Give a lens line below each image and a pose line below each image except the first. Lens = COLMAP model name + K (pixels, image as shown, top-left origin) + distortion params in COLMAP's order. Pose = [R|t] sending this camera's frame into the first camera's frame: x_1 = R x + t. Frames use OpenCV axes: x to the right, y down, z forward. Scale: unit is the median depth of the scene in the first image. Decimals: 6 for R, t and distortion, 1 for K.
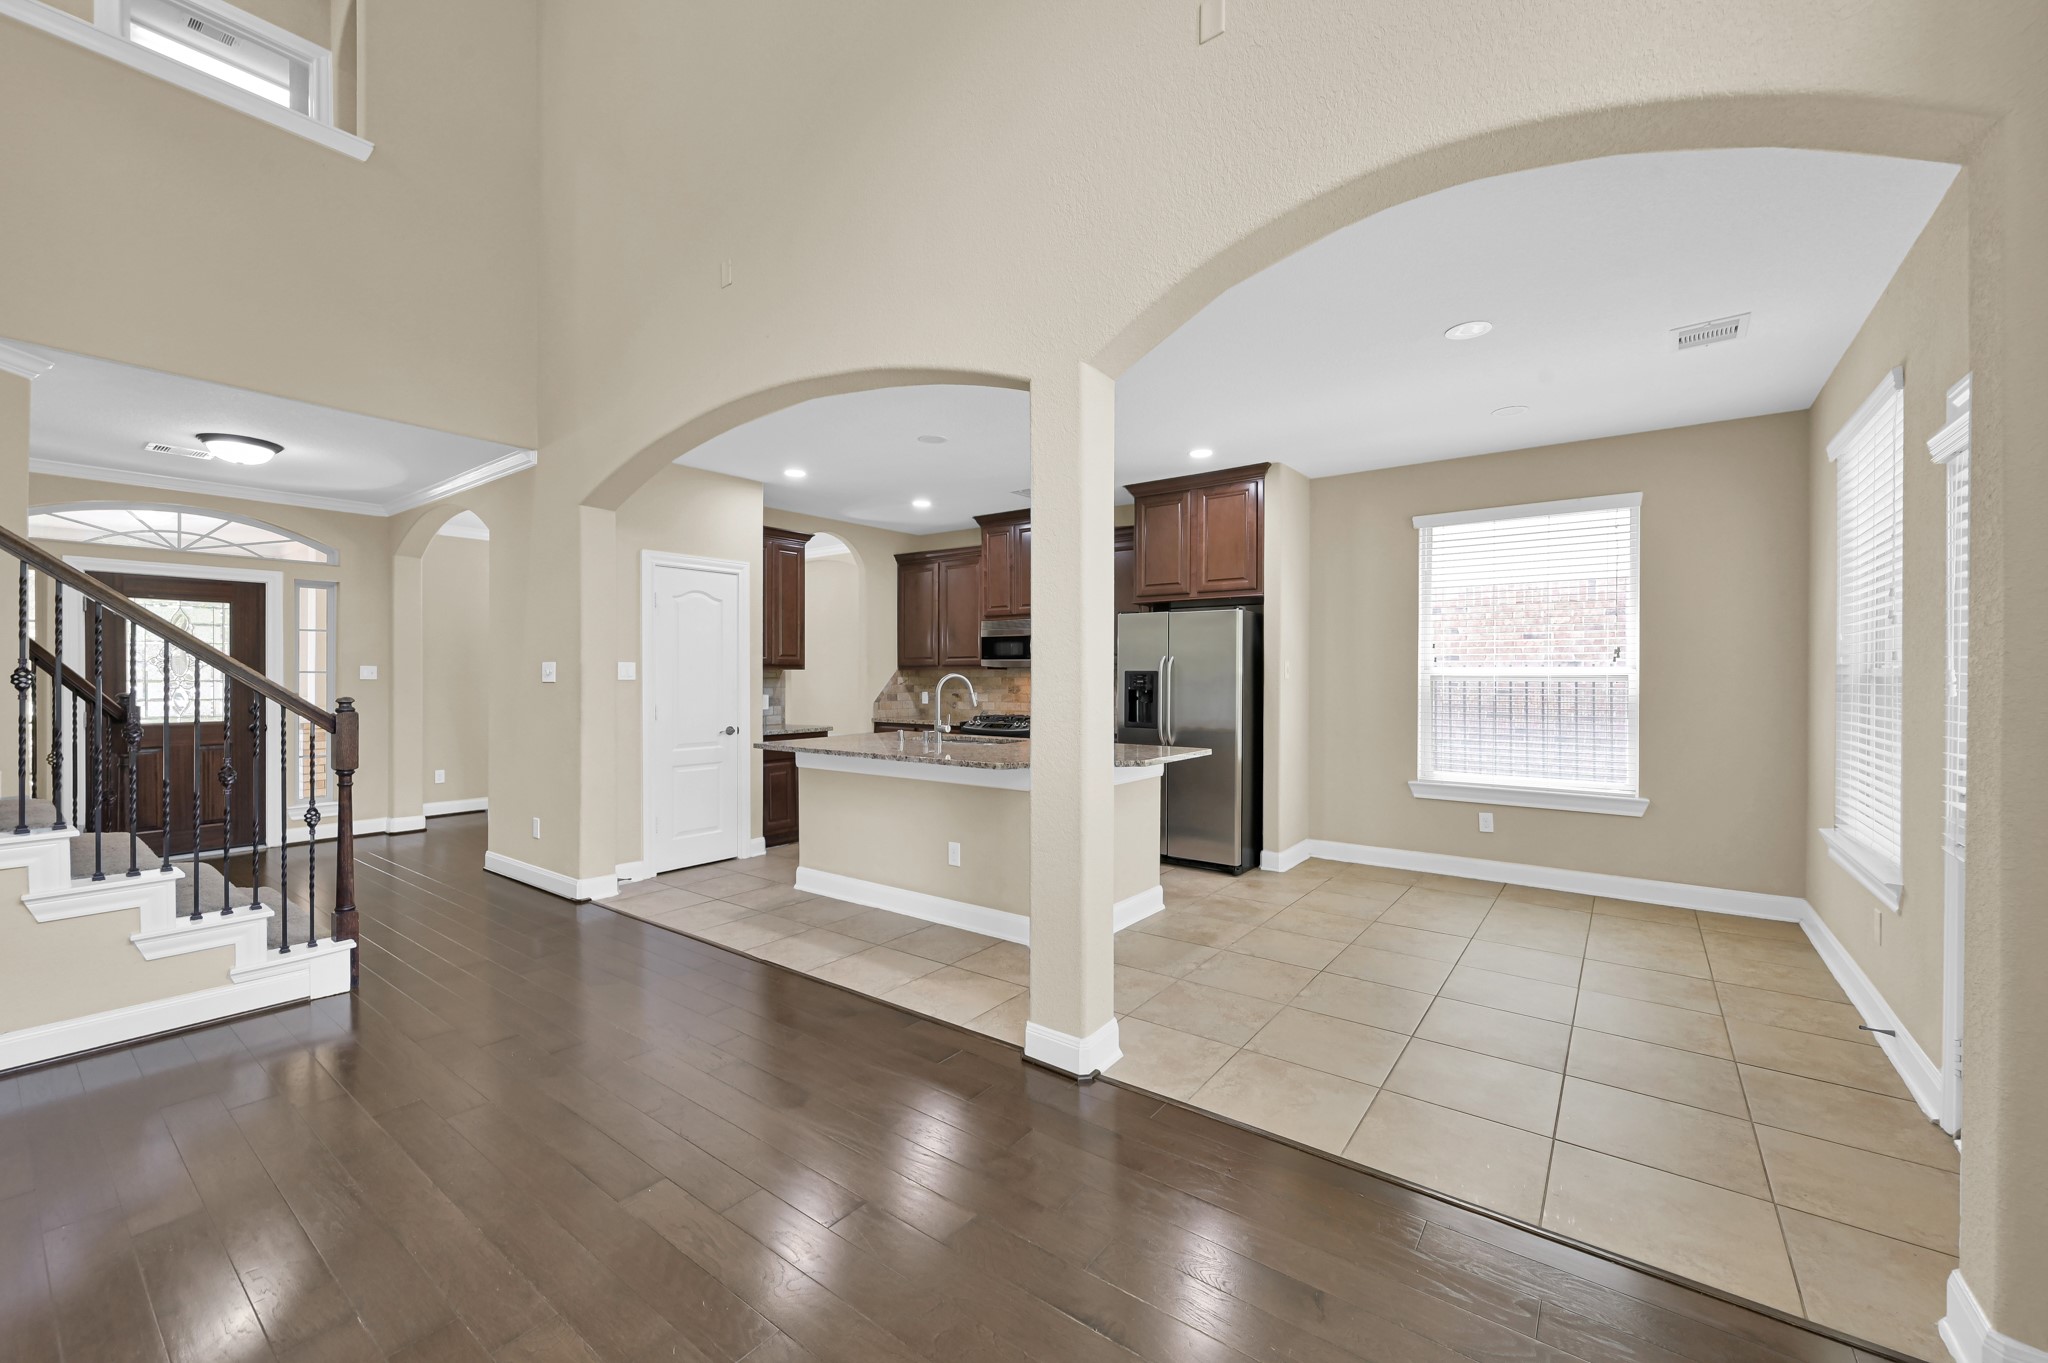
lens RADIAL K [[810.8, 0, 1022.3], [0, 810.8, 676.2], [0, 0, 1]] dist [-0.001468, -0.000129]
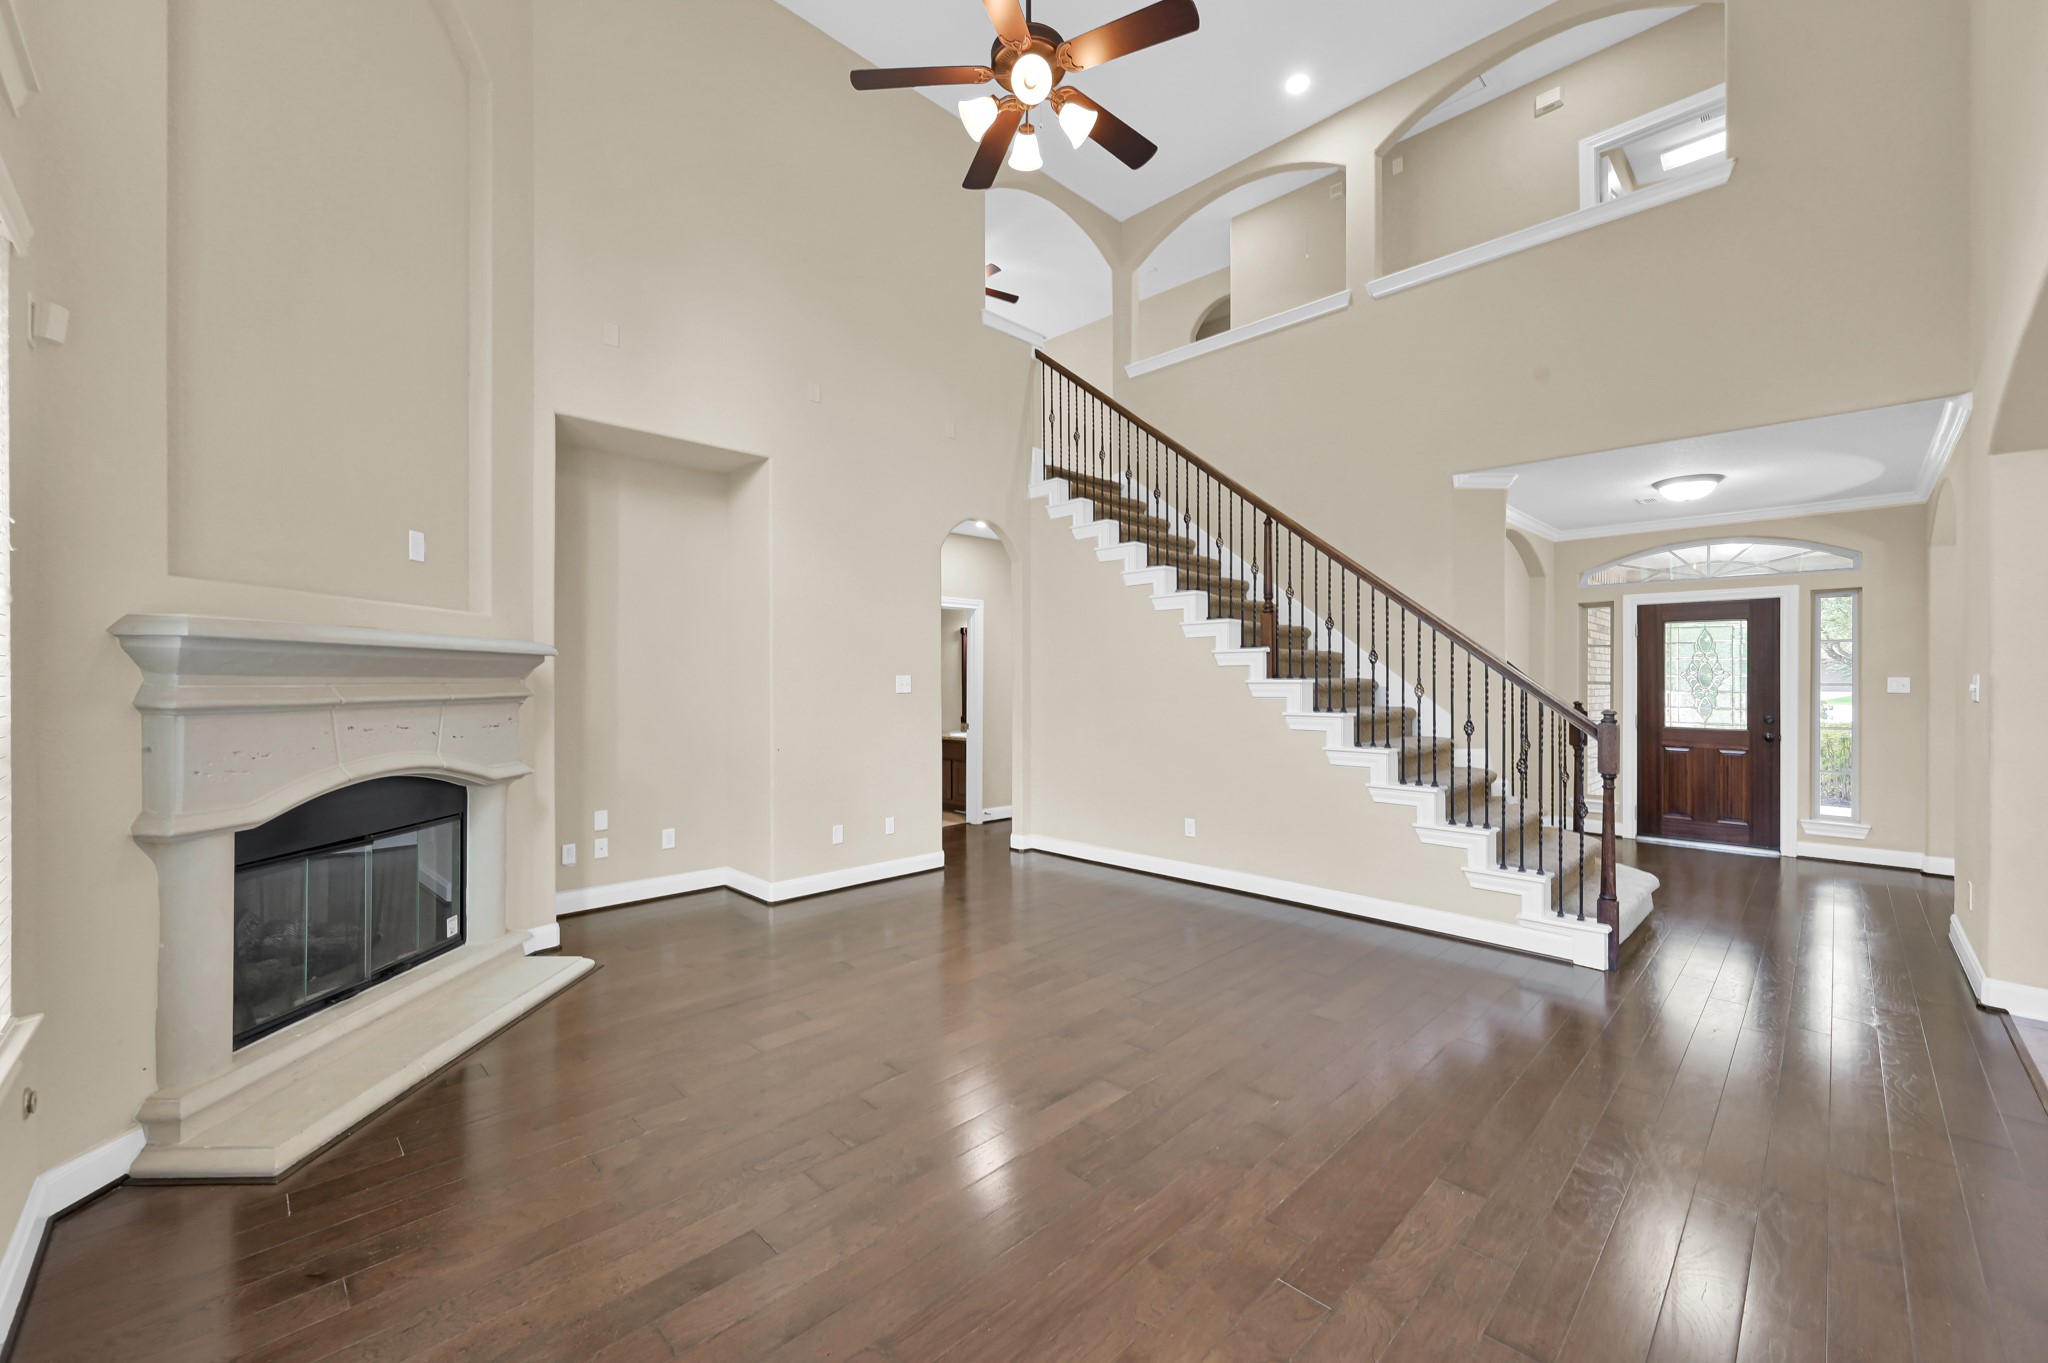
lens RADIAL K [[805.2, 0, 1024.0], [0, 805.2, 681.5], [0, 0, 1]] dist [-0.000784, -0.000037]
pose [[-0.143142, 0.002371, -0.989699, 0.240475], [-0.003070, 0.999991, 0.002840, -0.008994], [0.989697, 0.003445, -0.143133, 0.219570]]
